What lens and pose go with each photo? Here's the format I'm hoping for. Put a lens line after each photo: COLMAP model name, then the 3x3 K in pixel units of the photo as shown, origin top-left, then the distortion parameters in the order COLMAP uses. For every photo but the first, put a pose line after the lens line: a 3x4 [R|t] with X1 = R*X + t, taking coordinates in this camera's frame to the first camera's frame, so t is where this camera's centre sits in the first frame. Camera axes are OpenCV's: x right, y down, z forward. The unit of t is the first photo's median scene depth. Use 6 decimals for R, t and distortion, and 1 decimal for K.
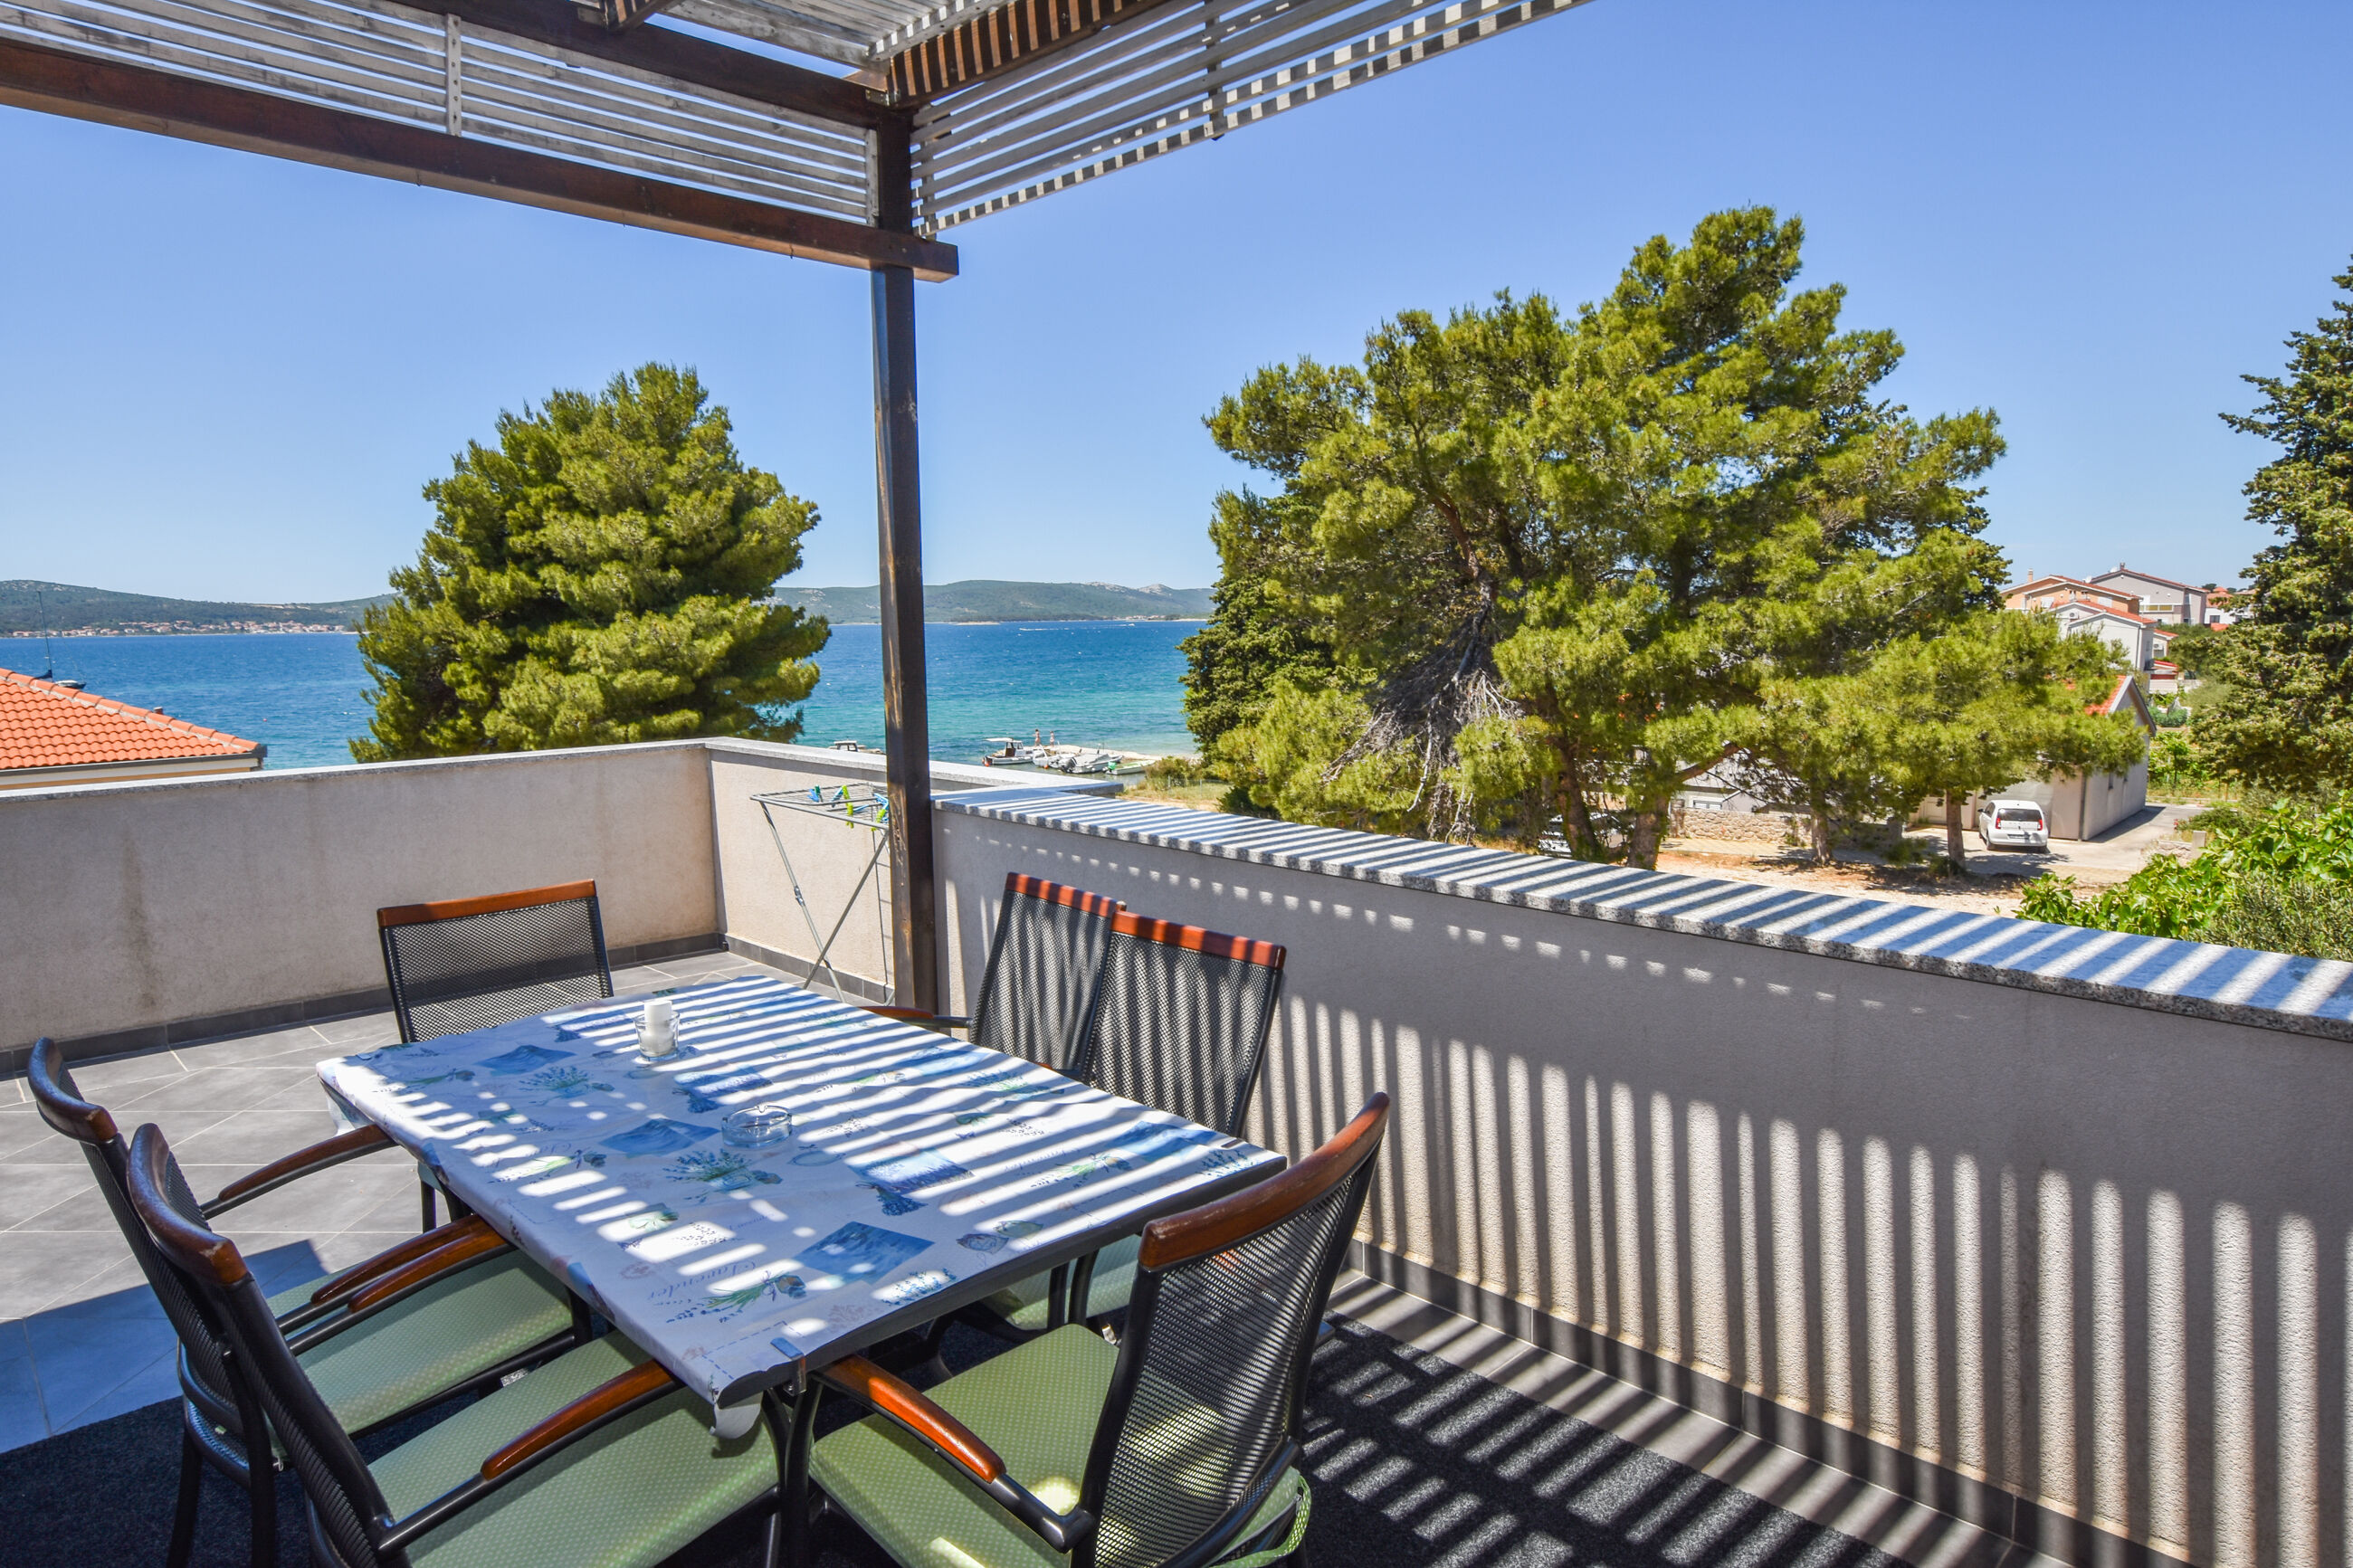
lens RADIAL K [[1368.4, 0, 1159.8], [0, 1368.4, 791.5], [0, 0, 1]] dist [-0.006832, 0.003747]
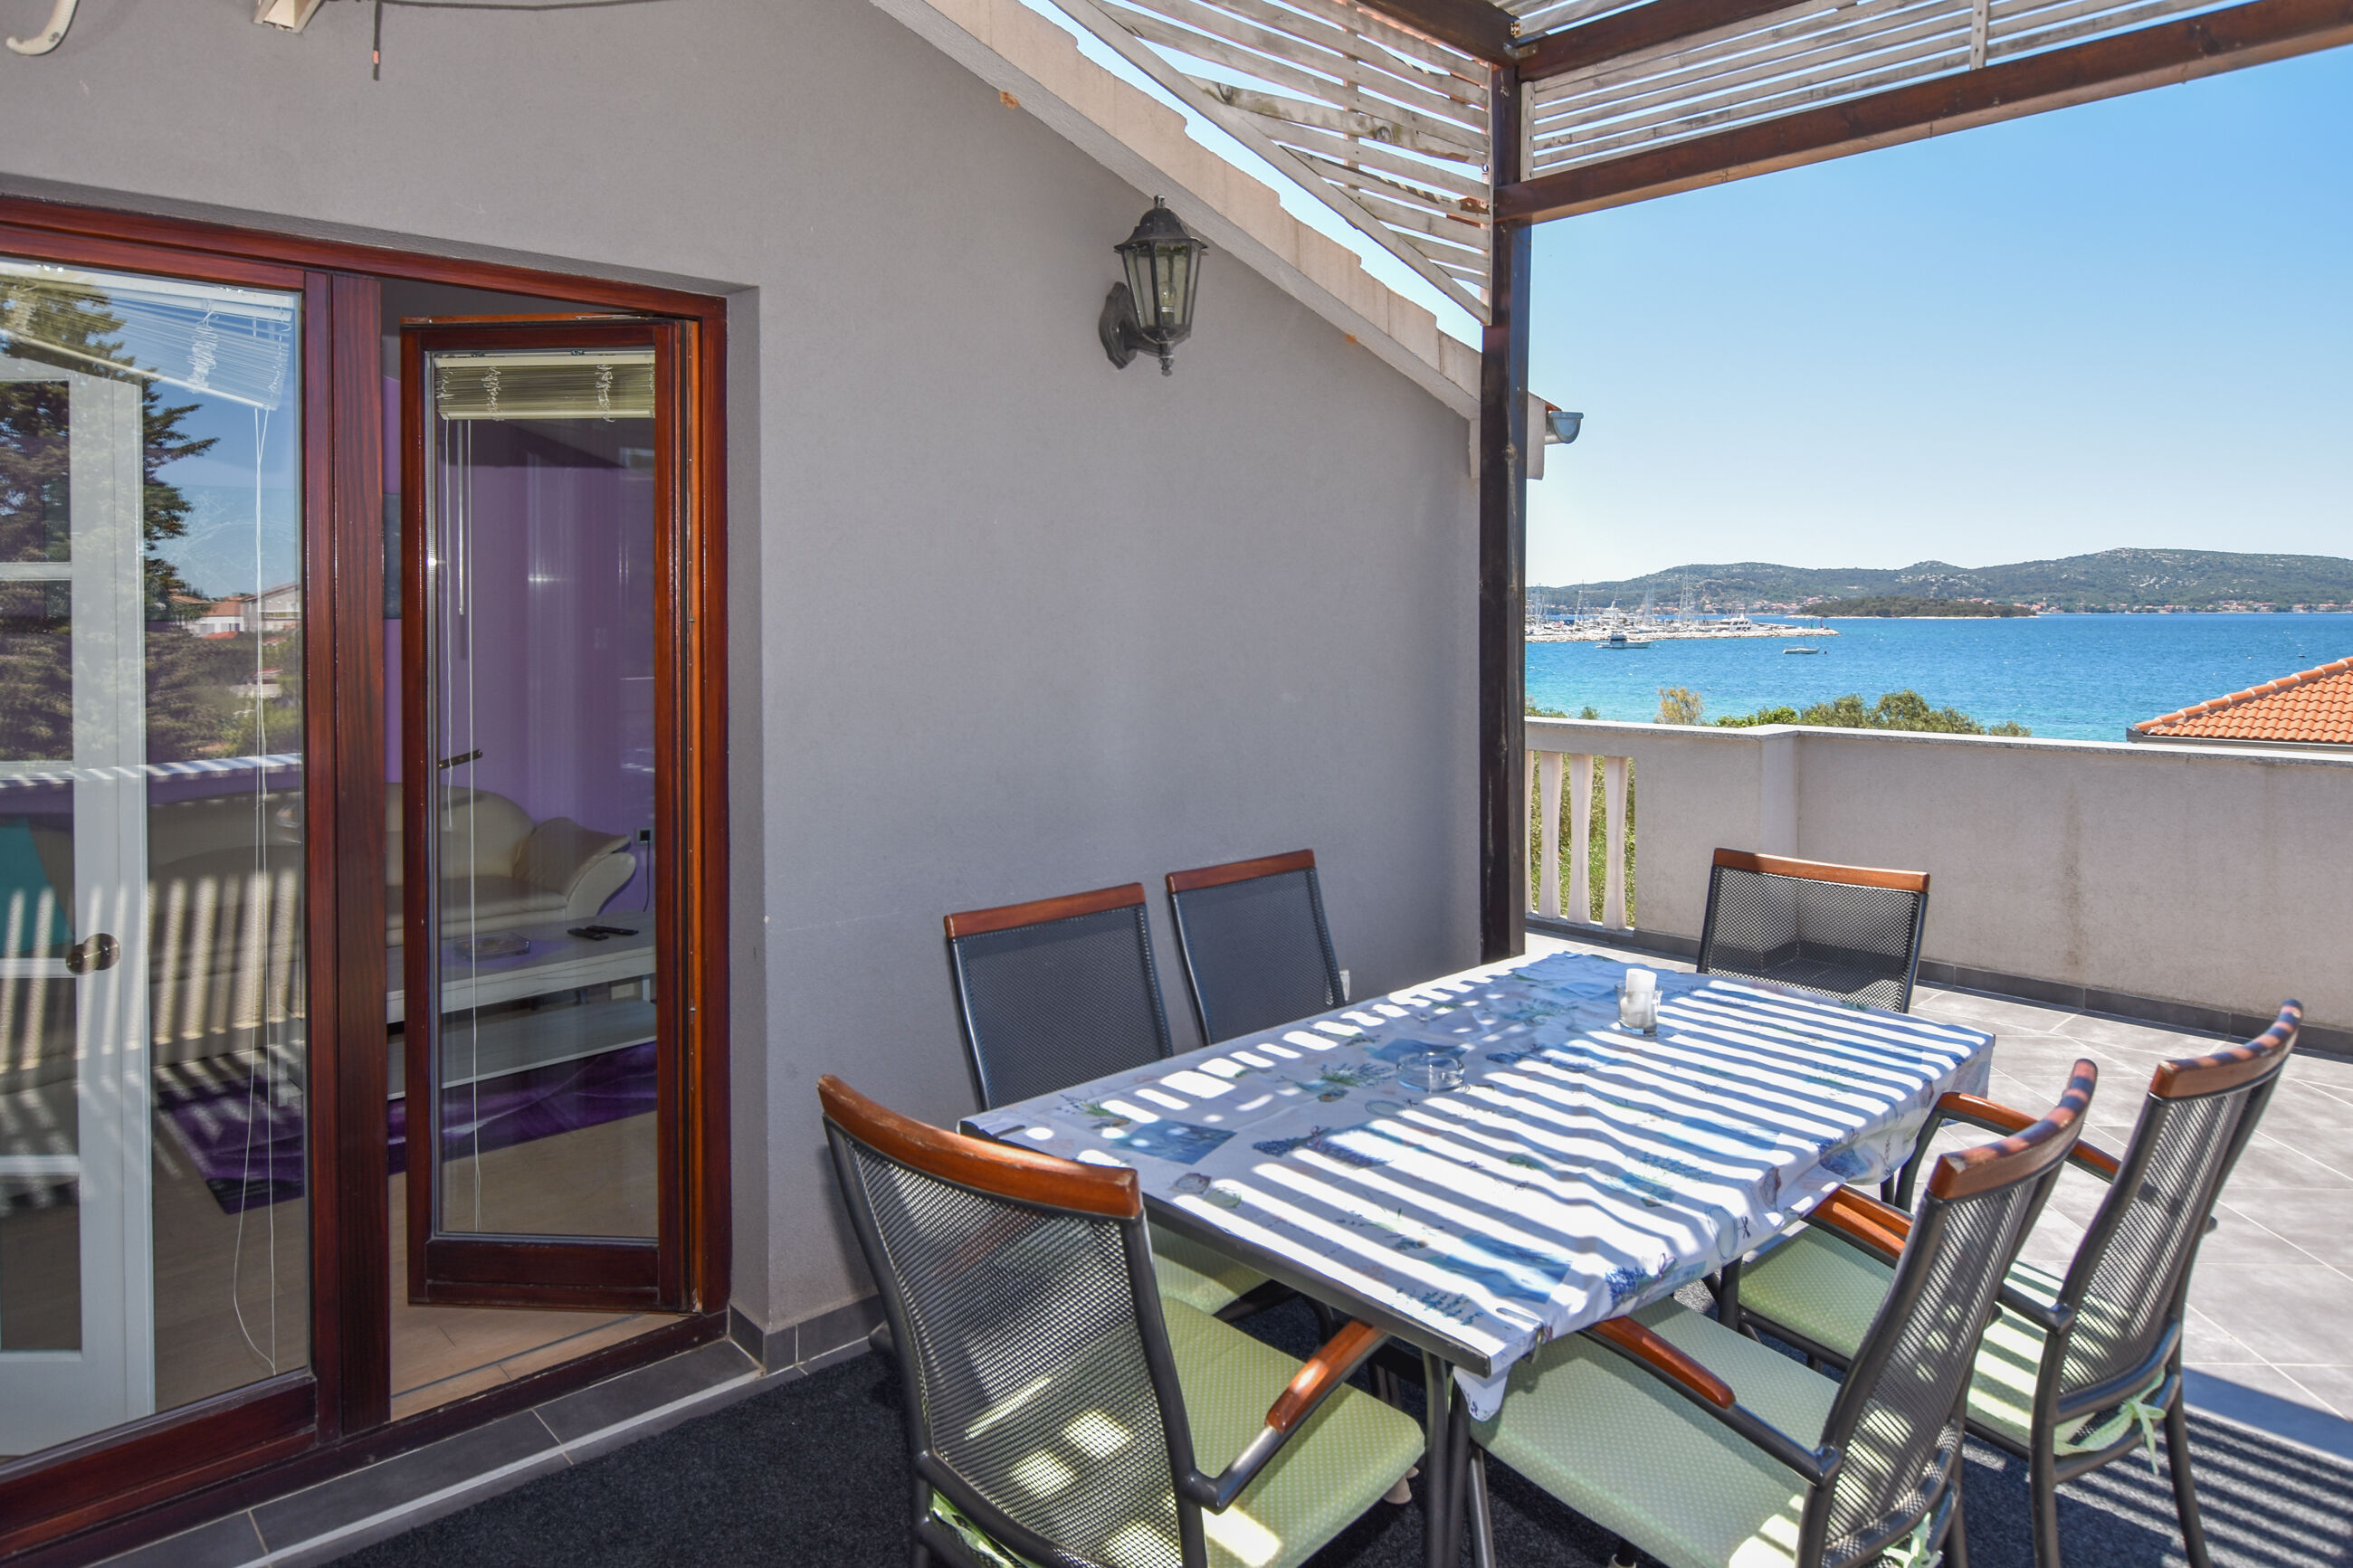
lens RADIAL K [[1436.6, 0, 1178.9], [0, 1436.6, 636.8], [0, 0, 1]] dist [-0.002786, 0.000321]
pose [[-0.000398, 0.030864, -0.999524, 0.041361], [-0.122016, 0.992054, 0.030682, -0.004621], [0.992528, 0.121970, 0.003371, 0.042214]]
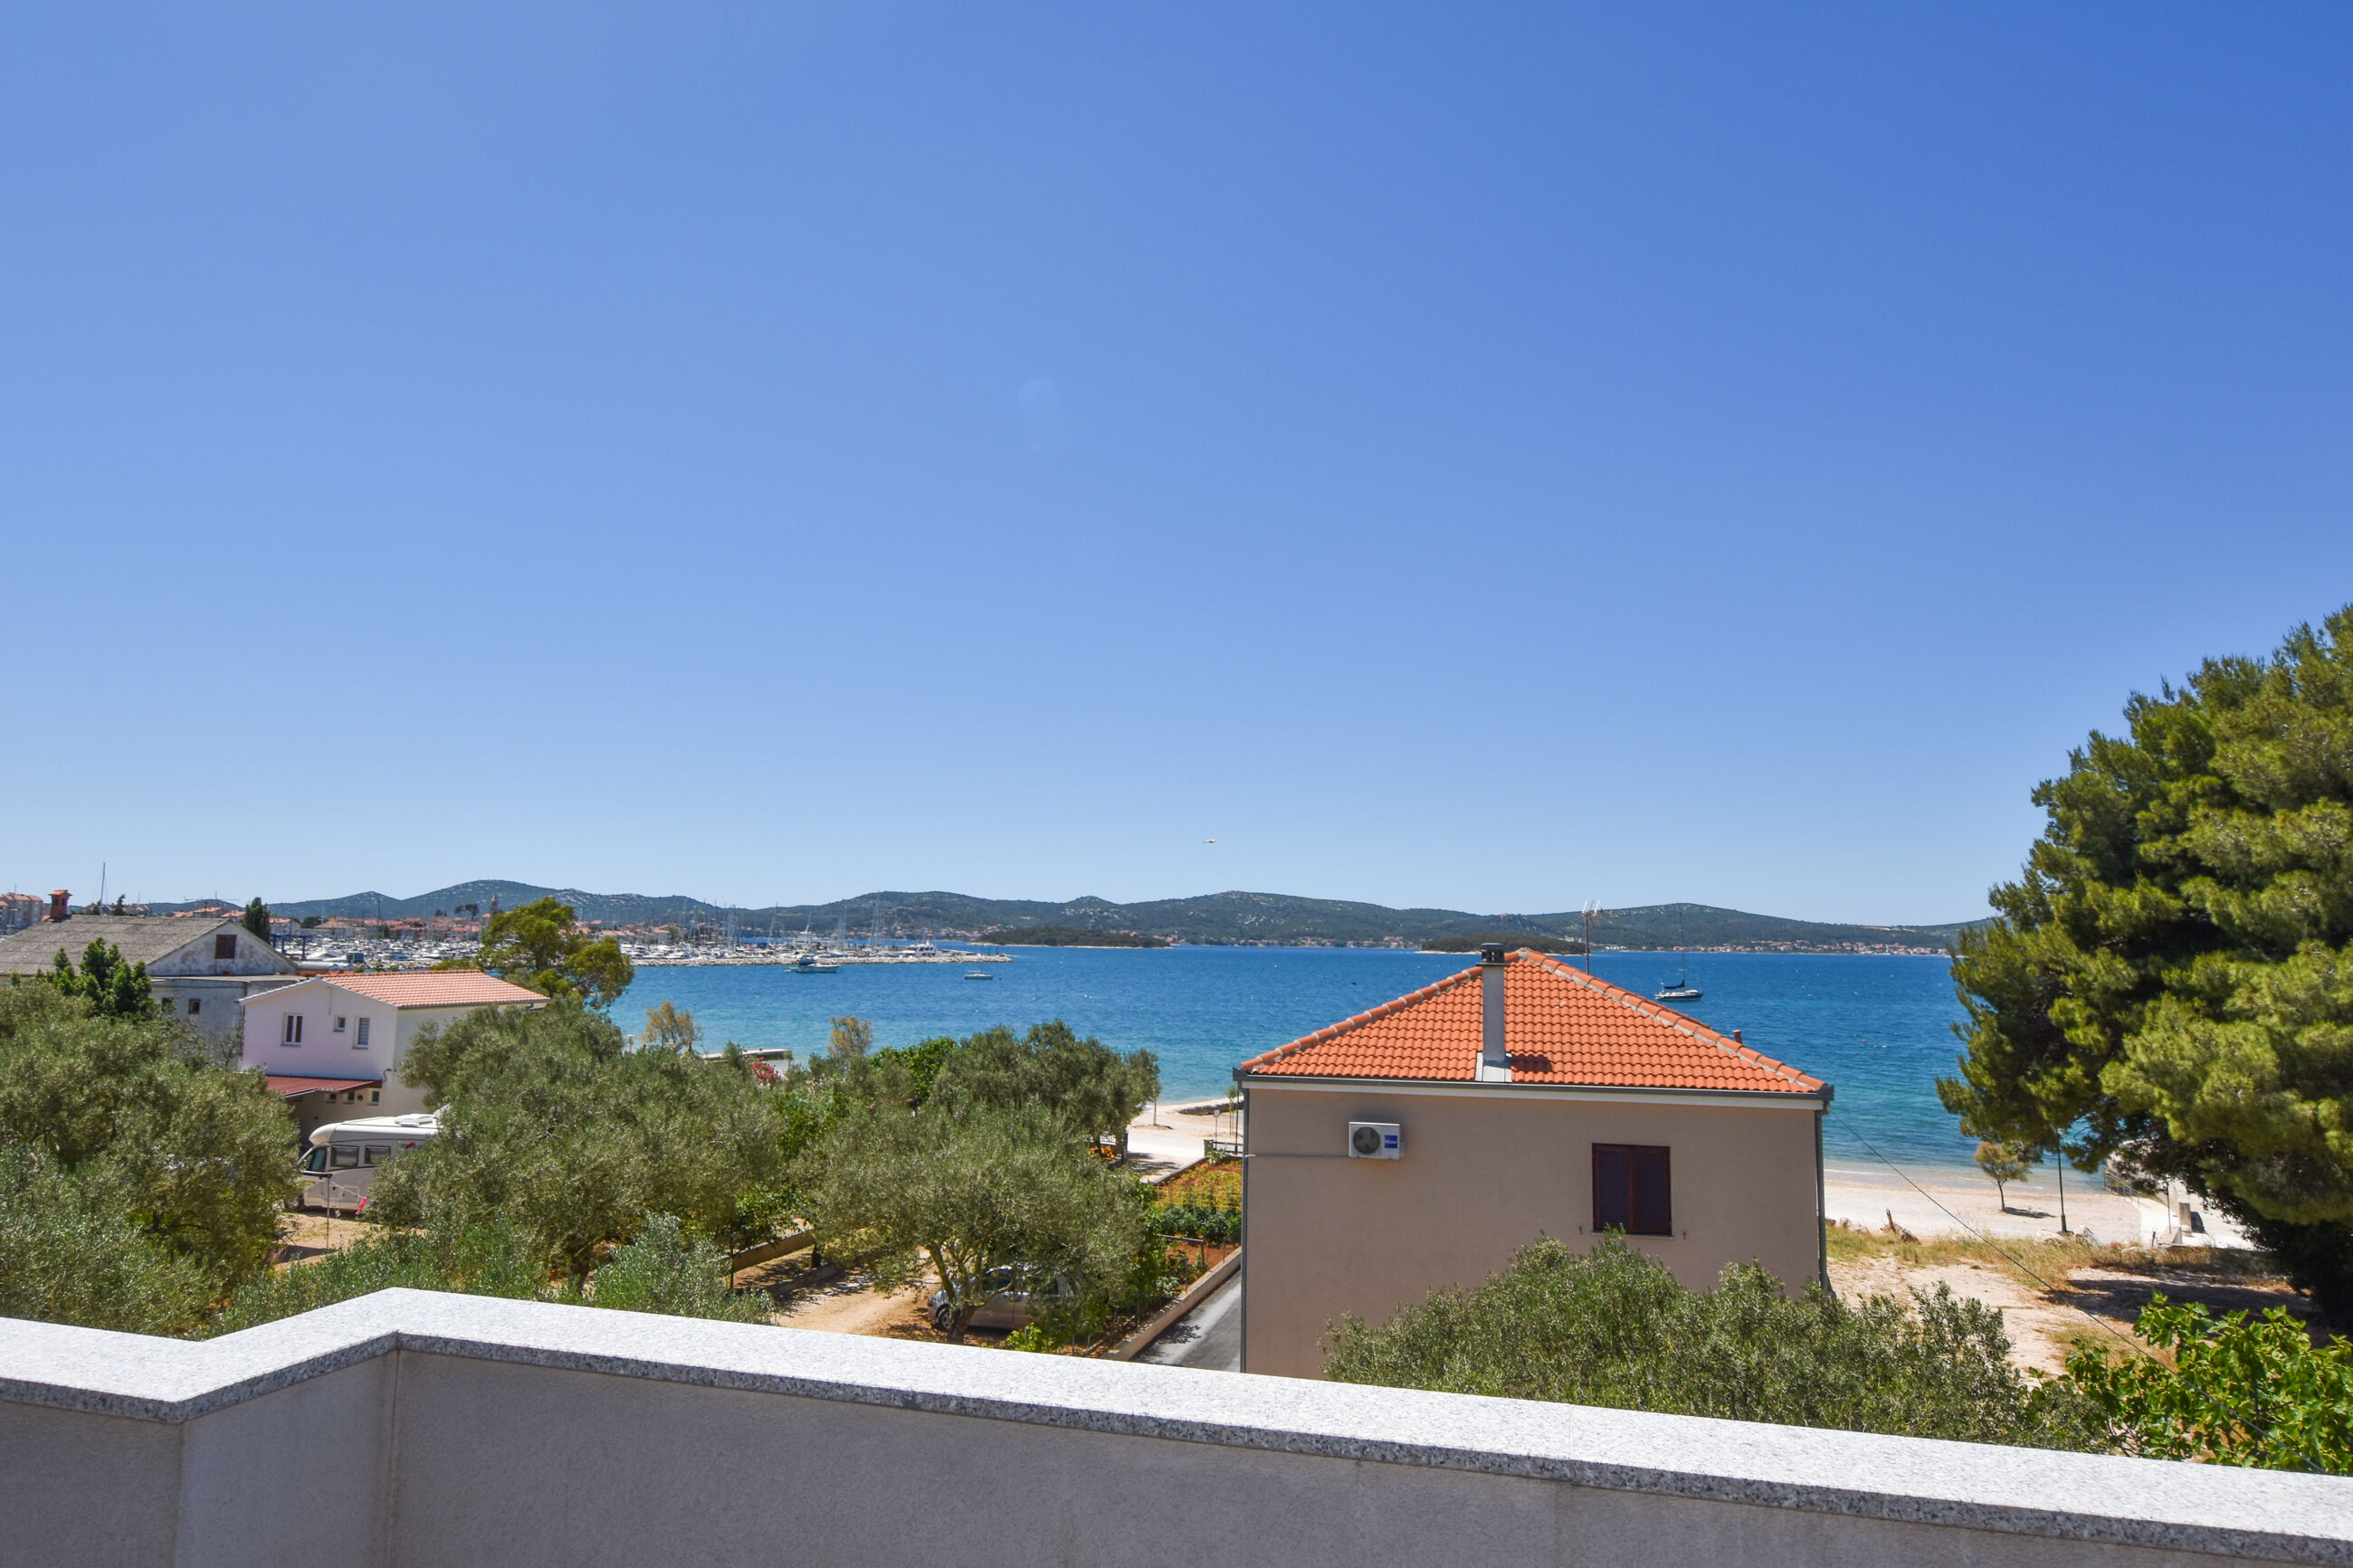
lens RADIAL K [[1432.1, 0, 1174.3], [0, 1432.1, 778.0], [0, 0, 1]] dist [-0.026558, 0.012831]
pose [[0.514415, -0.074510, -0.854298, -0.055913], [-0.131724, 0.977529, -0.164575, -0.013270], [0.847364, 0.197192, 0.493041, 0.106551]]
